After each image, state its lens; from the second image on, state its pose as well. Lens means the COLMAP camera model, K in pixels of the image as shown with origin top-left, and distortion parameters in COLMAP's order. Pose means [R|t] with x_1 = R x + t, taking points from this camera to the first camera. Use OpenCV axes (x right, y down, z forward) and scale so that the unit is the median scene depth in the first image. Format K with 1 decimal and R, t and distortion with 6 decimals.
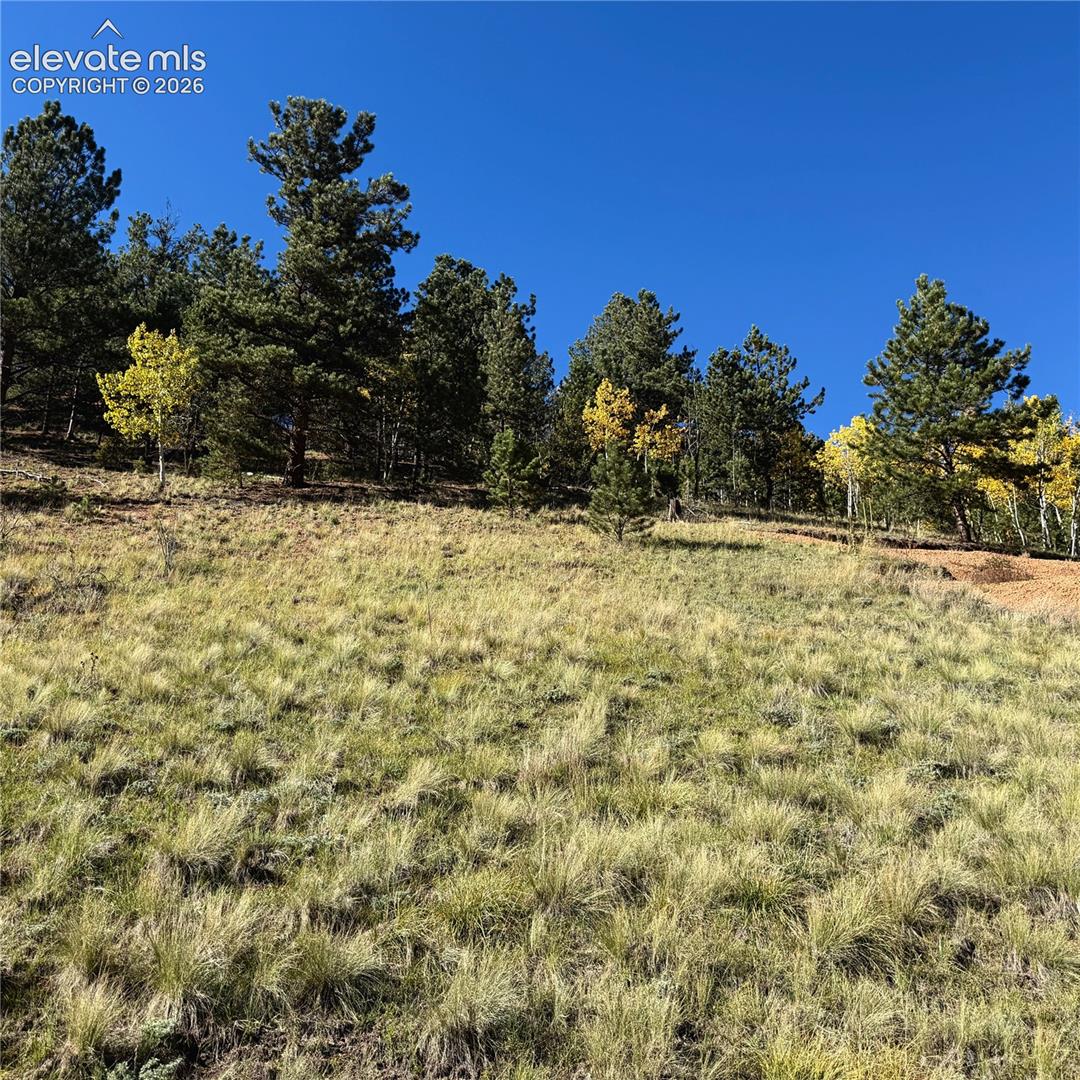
lens RADIAL K [[981.5, 0, 537.4], [0, 981.5, 543.2], [0, 0, 1]] dist [0.047410, -0.055052]
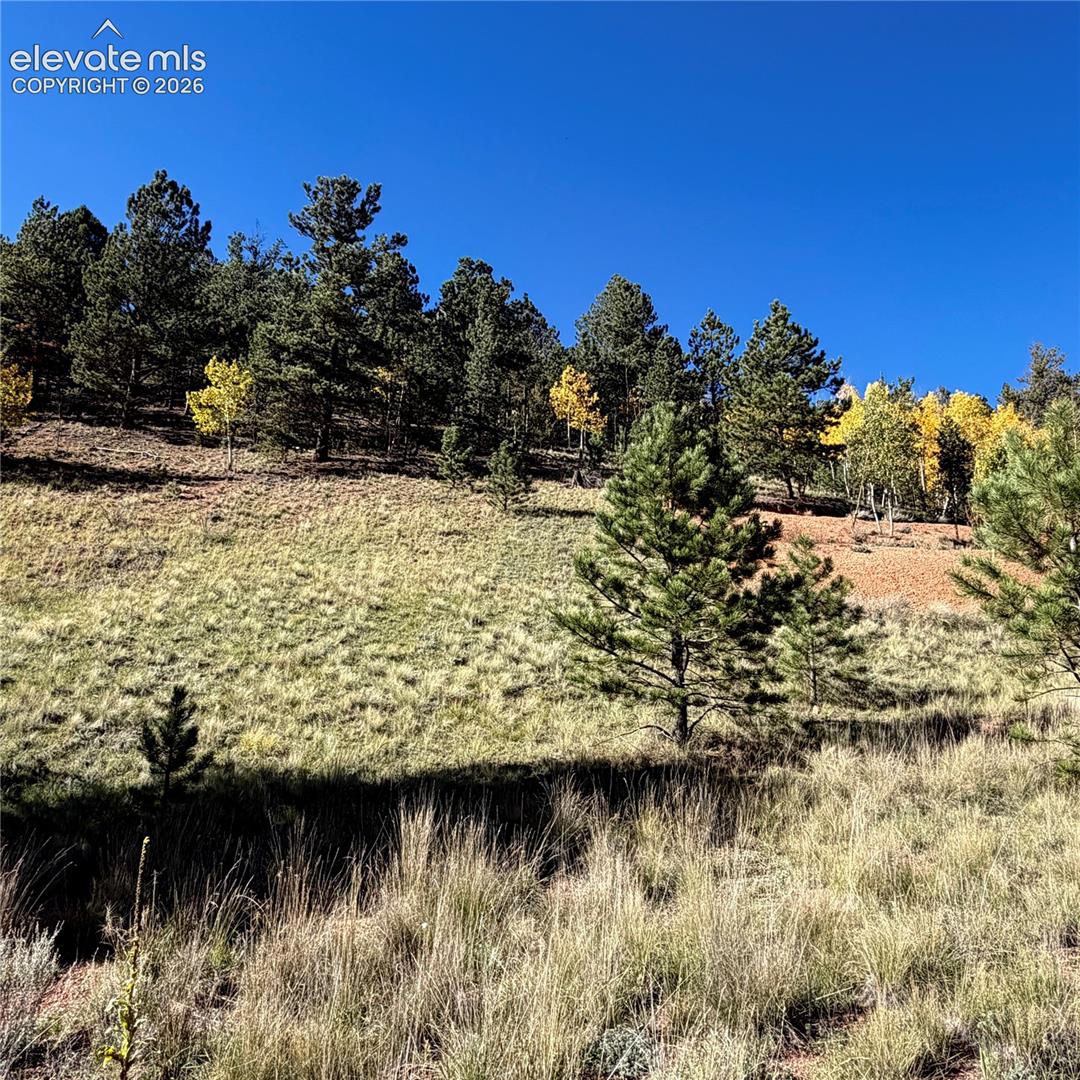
lens RADIAL K [[849.0, 0, 537.6], [0, 849.0, 545.9], [0, 0, 1]] dist [-0.006379, 0.042069]
pose [[0.995822, 0.008697, -0.090901, 0.174981], [0.001082, 0.994261, 0.106978, -0.060853], [0.091309, -0.106630, 0.990097, -0.220458]]
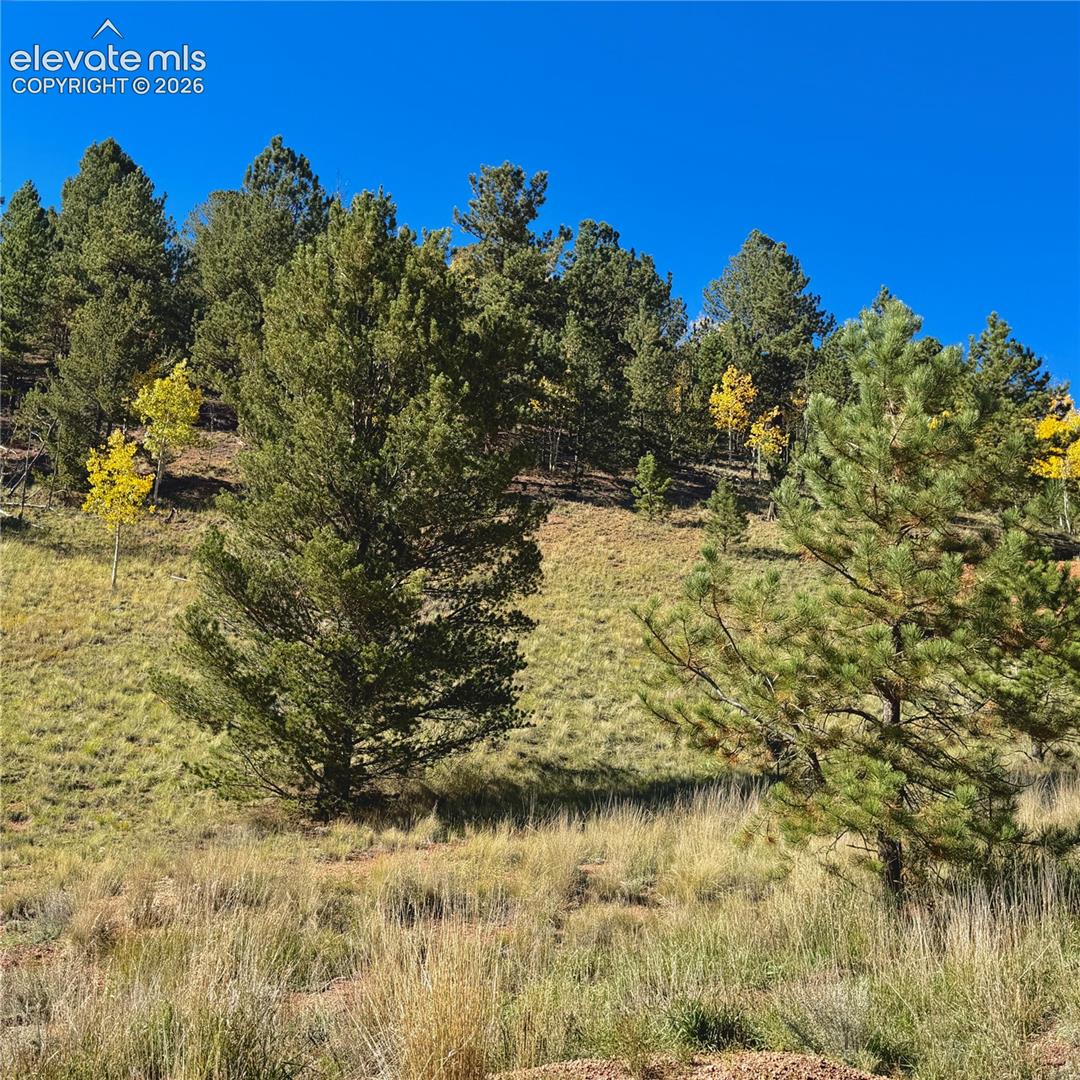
lens RADIAL K [[1215.8, 0, 540.6], [0, 1215.8, 541.9], [0, 0, 1]] dist [0.111256, 0.000000]
pose [[0.994835, 0.027762, -0.097639, -0.010140], [-0.017434, 0.994311, 0.105080, -0.141963], [0.100001, -0.102835, 0.989659, -0.606440]]
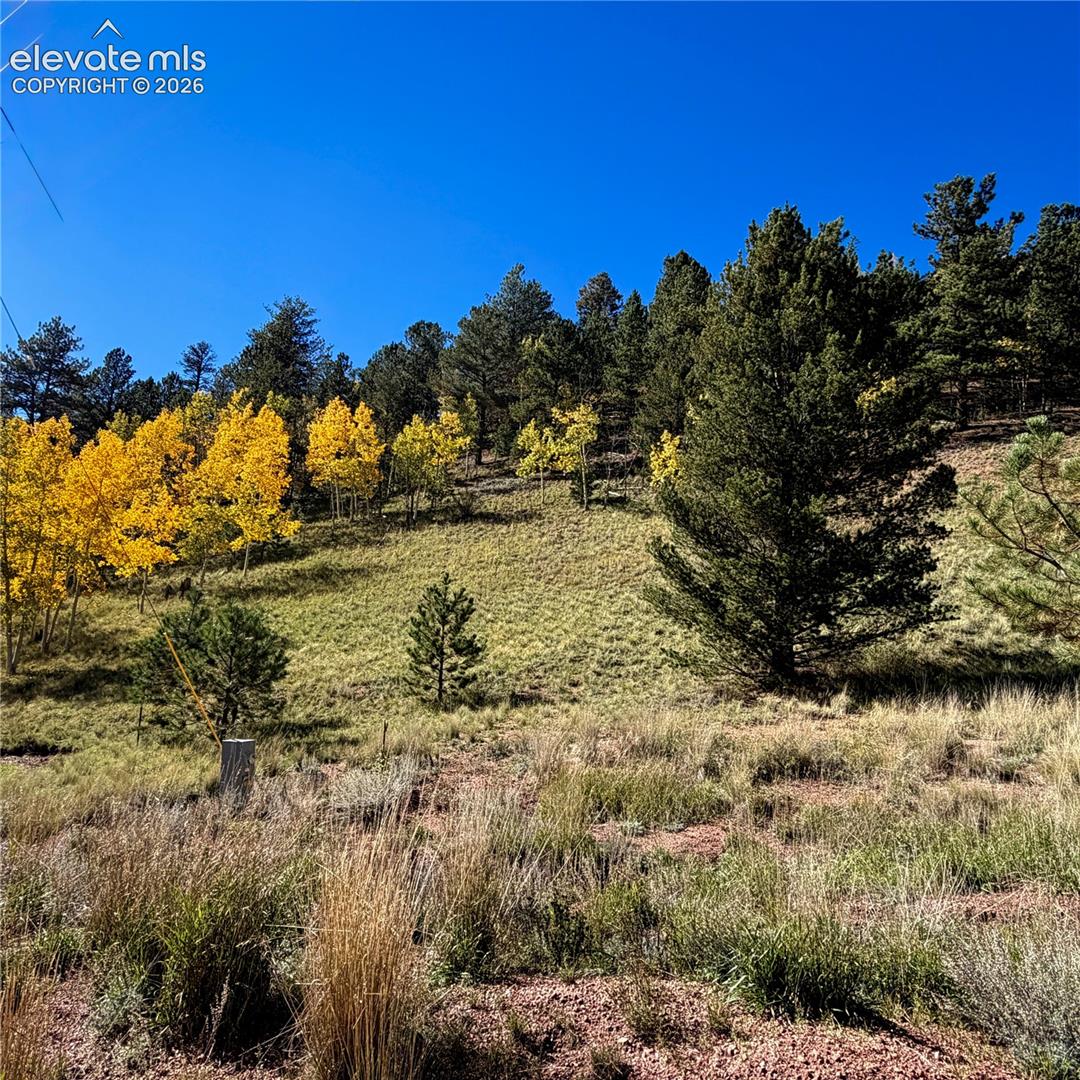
lens RADIAL K [[804.5, 0, 530.7], [0, 804.5, 535.9], [0, 0, 1]] dist [-0.003715, 0.004780]
pose [[0.777658, -0.046914, -0.626935, 0.031881], [0.142234, 0.984485, 0.102759, -0.117319], [0.612387, -0.169083, 0.772265, -0.519803]]
